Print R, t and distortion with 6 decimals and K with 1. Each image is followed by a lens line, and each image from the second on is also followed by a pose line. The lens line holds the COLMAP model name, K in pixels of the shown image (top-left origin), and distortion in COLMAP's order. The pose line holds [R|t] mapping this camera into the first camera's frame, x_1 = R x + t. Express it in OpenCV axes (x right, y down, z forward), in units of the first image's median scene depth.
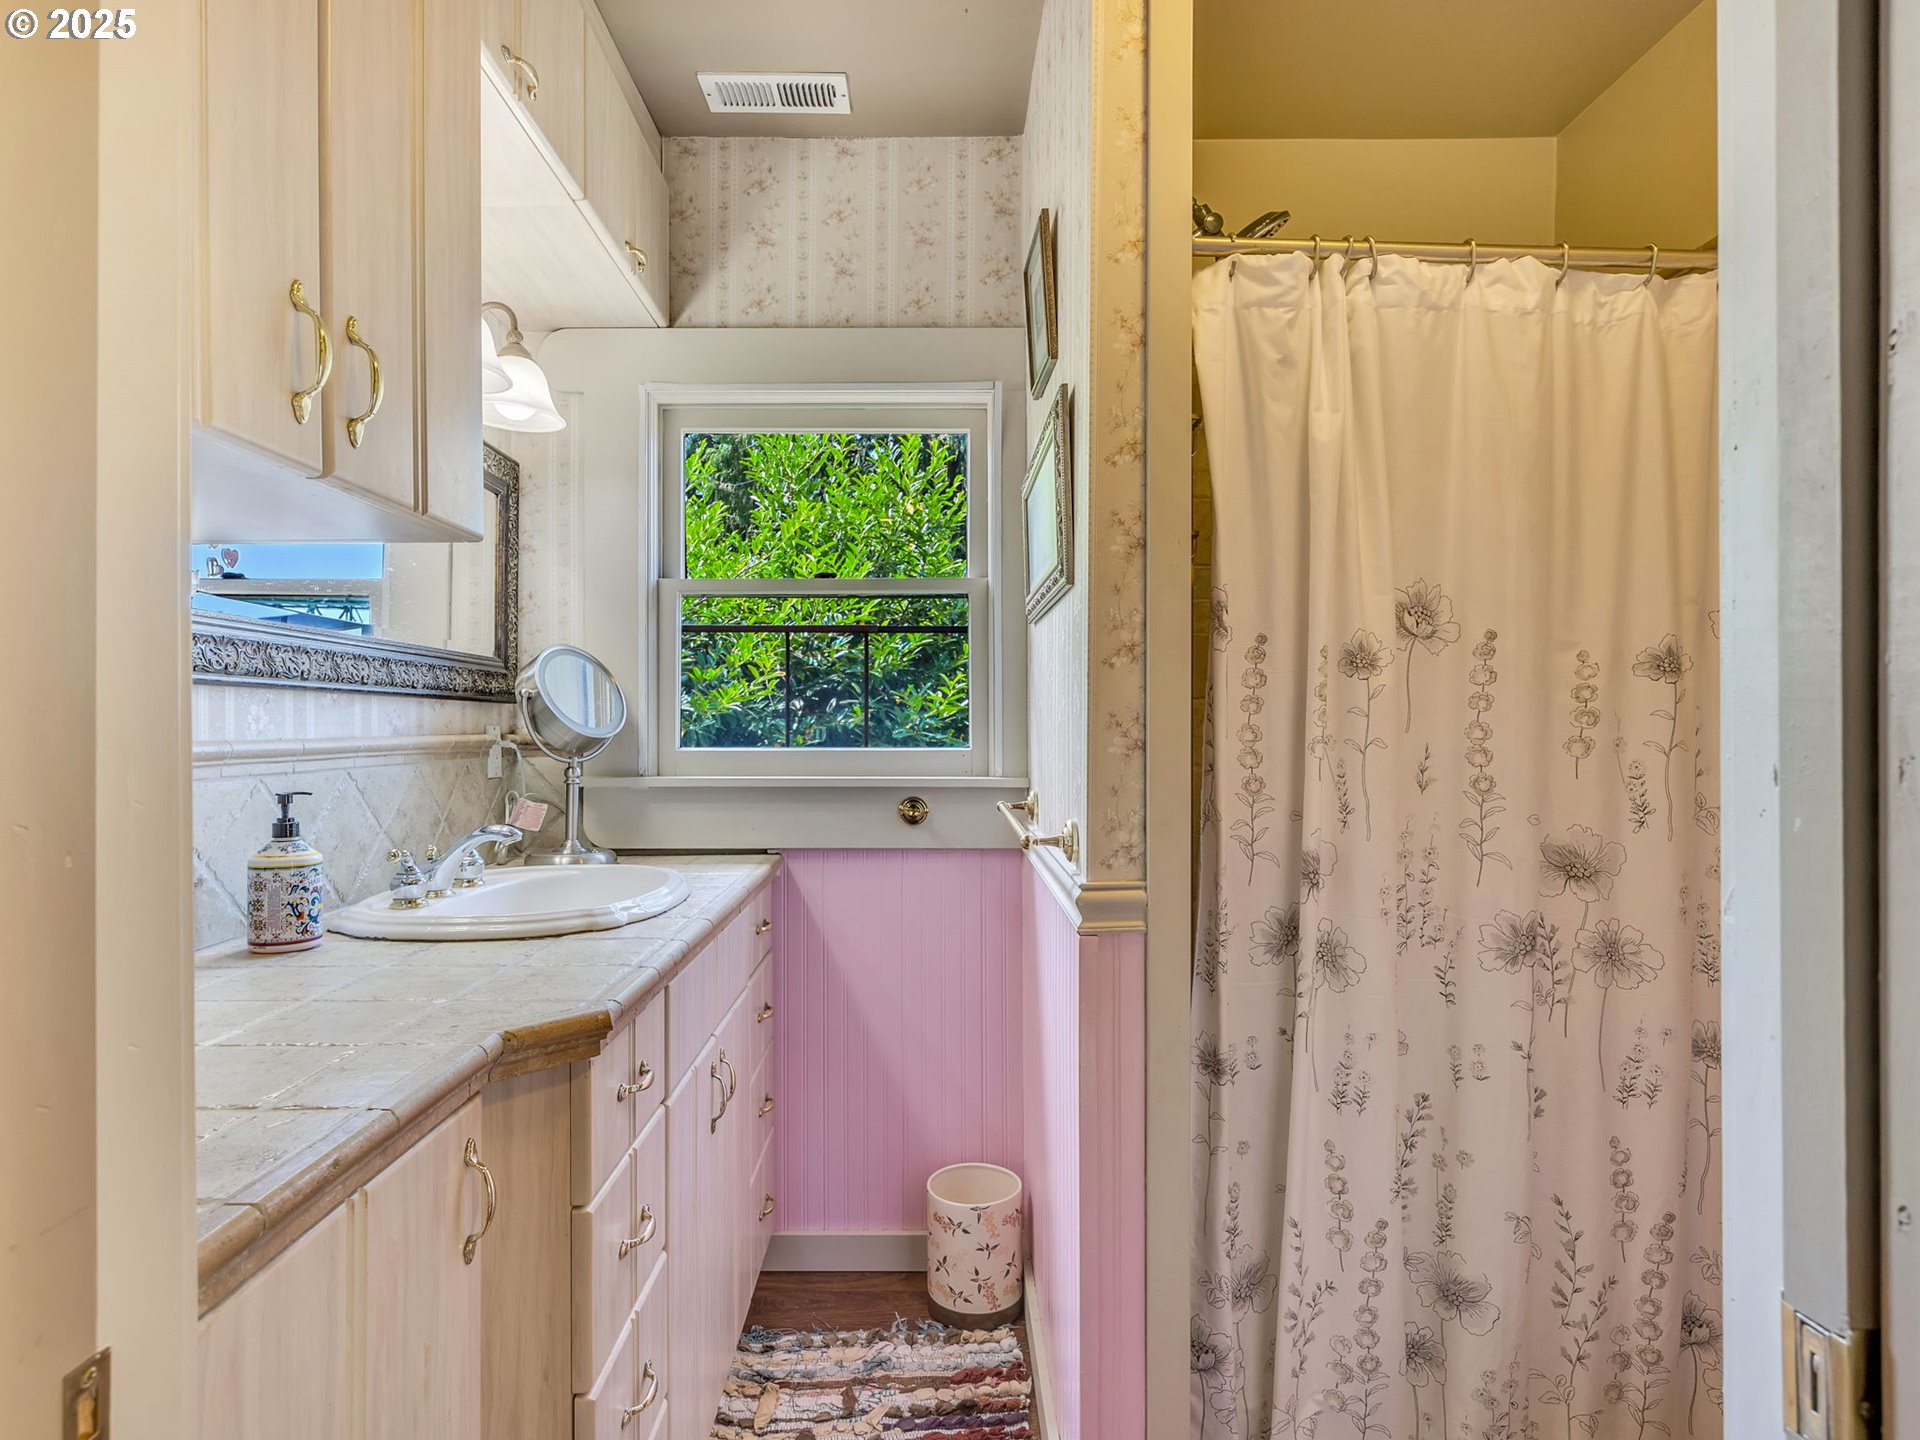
lens RADIAL K [[1041.5, 0, 955.2], [0, 1041.5, 721.8], [0, 0, 1]] dist [-0.003175, -0.000611]
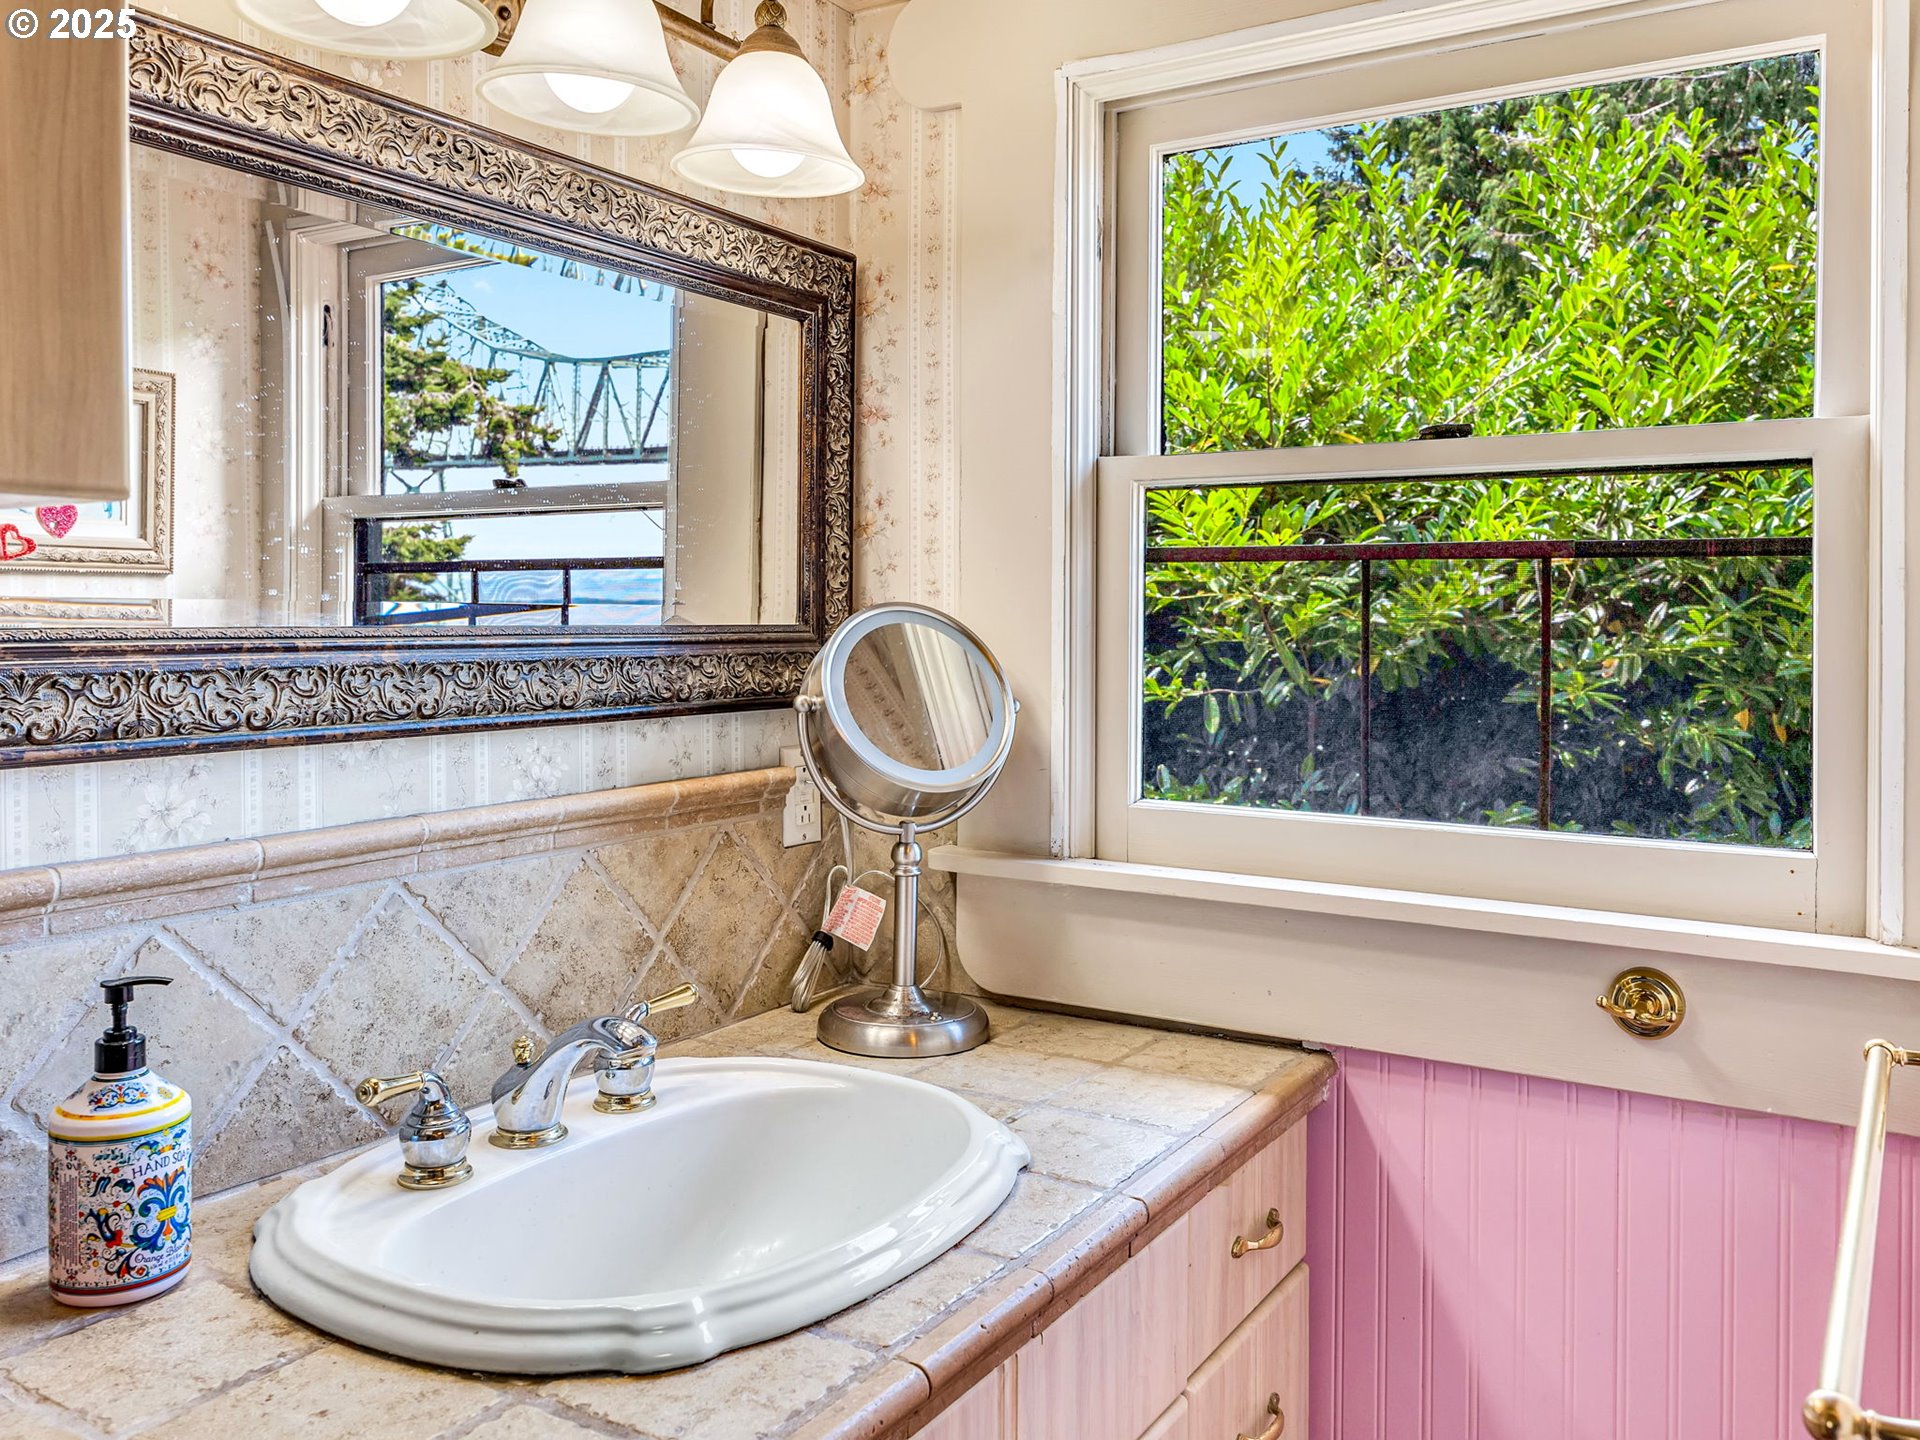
lens RADIAL K [[1567.6, 0, 953.6], [0, 1567.6, 619.4], [0, 0, 1]] dist [-0.005553, 0.002072]
pose [[0.839489, 0.009947, -0.543286, 0.068259], [-0.005408, 0.999936, 0.009952, -0.073746], [0.543350, -0.005417, 0.839489, 0.367441]]
